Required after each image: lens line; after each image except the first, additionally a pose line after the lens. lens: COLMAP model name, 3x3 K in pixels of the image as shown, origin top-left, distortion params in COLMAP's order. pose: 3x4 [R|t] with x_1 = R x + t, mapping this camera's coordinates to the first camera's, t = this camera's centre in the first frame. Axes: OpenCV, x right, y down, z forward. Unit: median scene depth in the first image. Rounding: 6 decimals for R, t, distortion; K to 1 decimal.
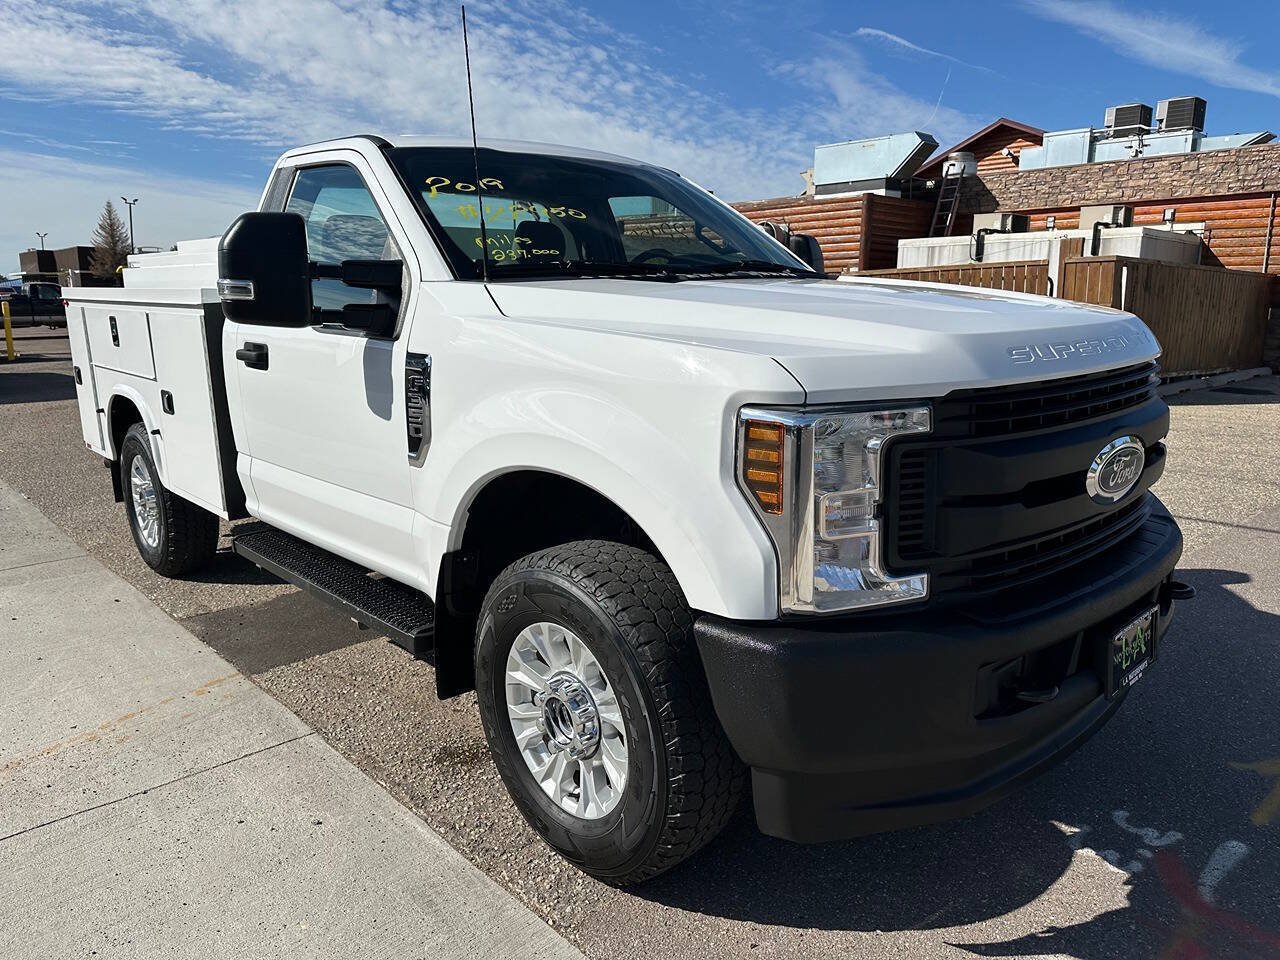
lens RADIAL K [[910.0, 0, 643.1], [0, 910.0, 481.8], [0, 0, 1]] dist [0.051098, -0.054882]
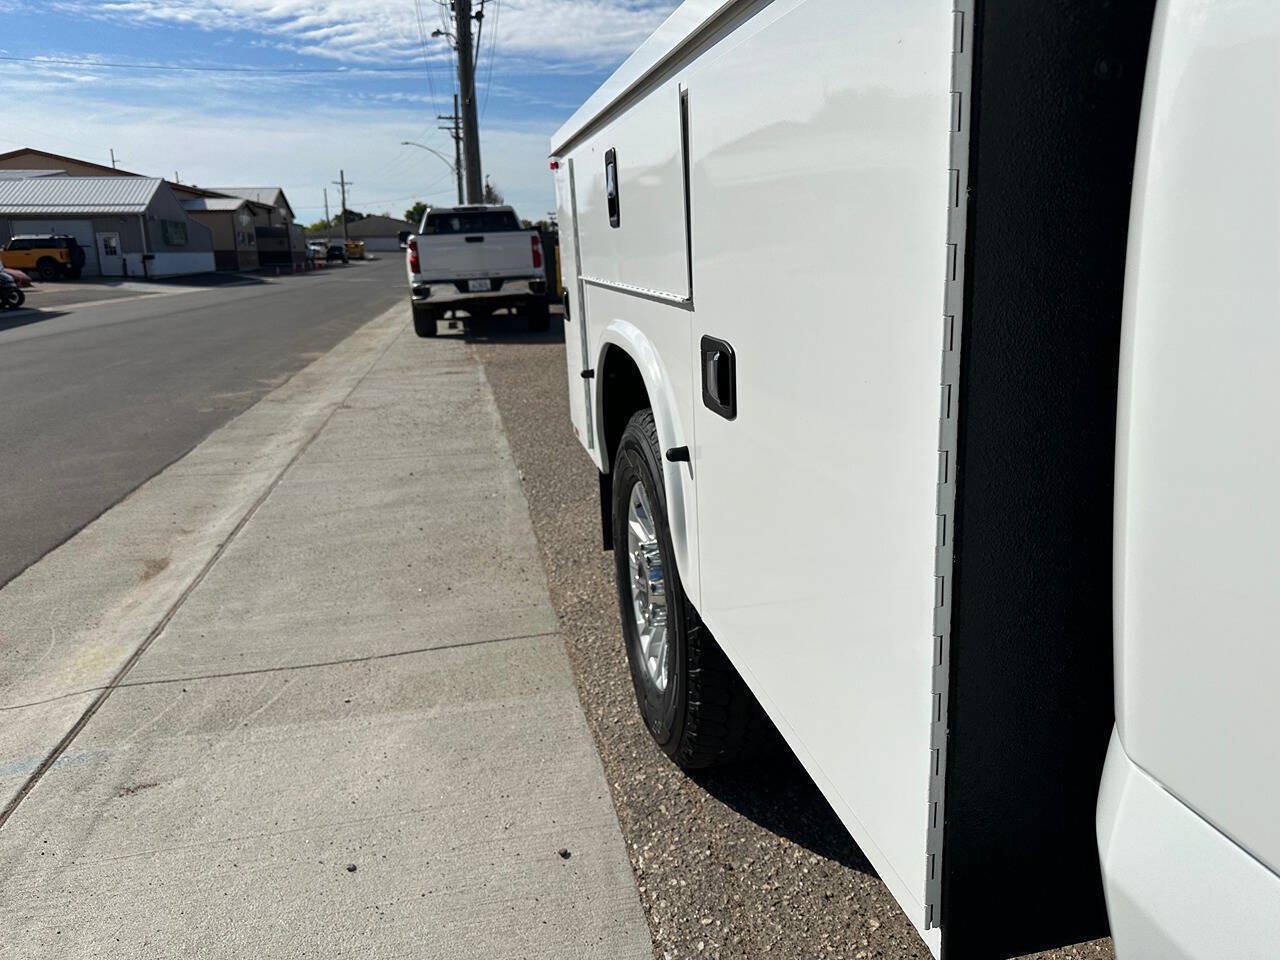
lens RADIAL K [[910.0, 0, 616.7], [0, 910.0, 454.0], [0, 0, 1]] dist [0.051098, -0.054882]
pose [[0.841856, 0.093760, -0.531495, -0.322570], [-0.075517, 0.995570, 0.056012, -0.062857], [0.534392, -0.007017, 0.845207, 0.611962]]
